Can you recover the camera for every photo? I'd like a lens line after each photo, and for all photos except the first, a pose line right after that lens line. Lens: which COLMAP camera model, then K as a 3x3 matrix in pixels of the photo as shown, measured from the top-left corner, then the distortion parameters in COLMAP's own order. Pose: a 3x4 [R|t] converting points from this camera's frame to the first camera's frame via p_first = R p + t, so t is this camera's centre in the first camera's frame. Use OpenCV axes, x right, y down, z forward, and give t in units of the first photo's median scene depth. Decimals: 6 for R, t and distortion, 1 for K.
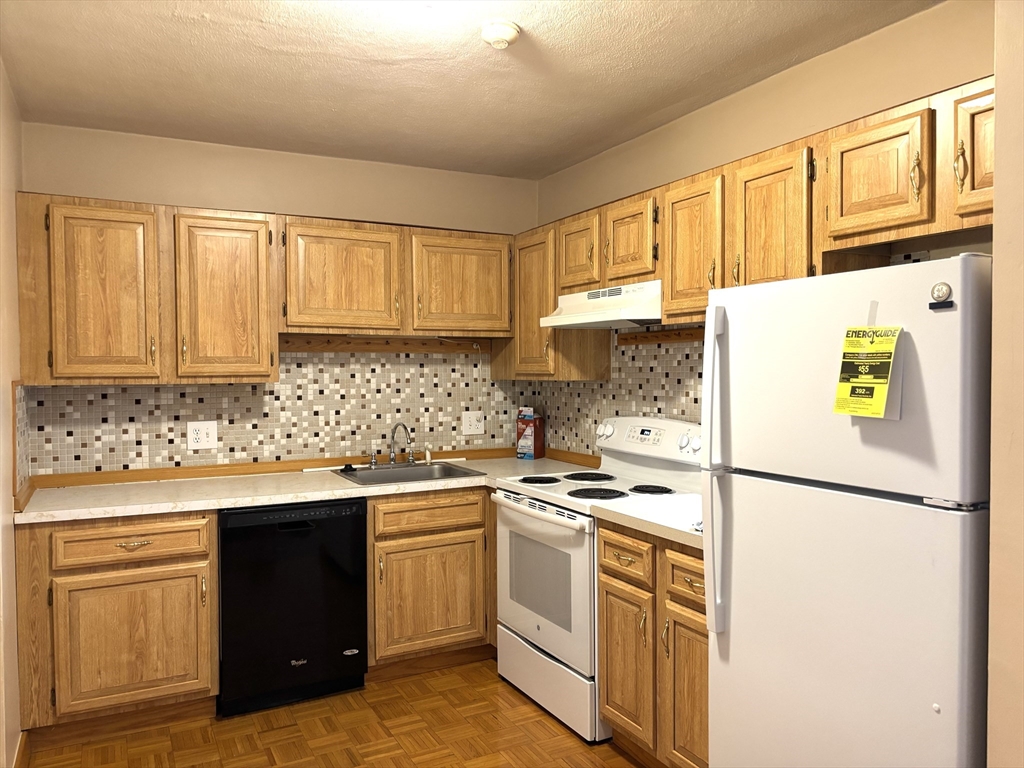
lens RADIAL K [[773.6, 0, 512.0], [0, 773.6, 384.0], [0, 0, 1]] dist [0.043310, -0.060716]
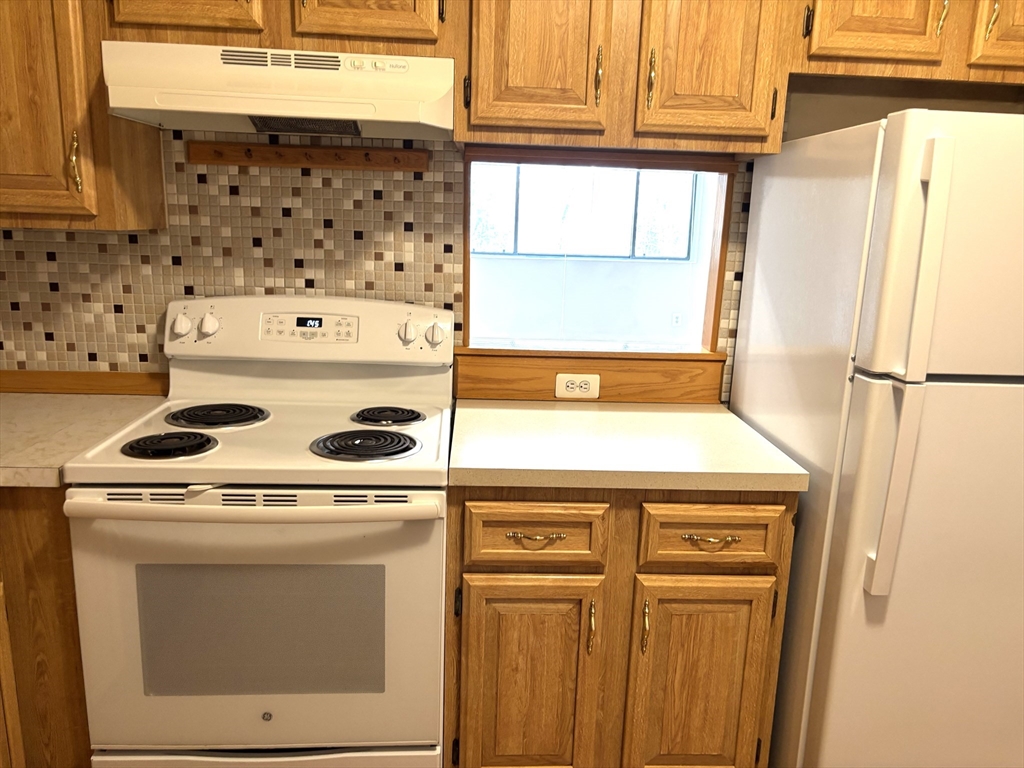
lens RADIAL K [[785.6, 0, 513.4], [0, 785.6, 391.9], [0, 0, 1]] dist [0.035052, -0.043812]
pose [[0.410423, -0.180754, 0.893801, -0.309294], [-0.017162, 0.978453, 0.205754, -0.012233], [-0.911734, -0.099785, 0.398478, 0.608025]]
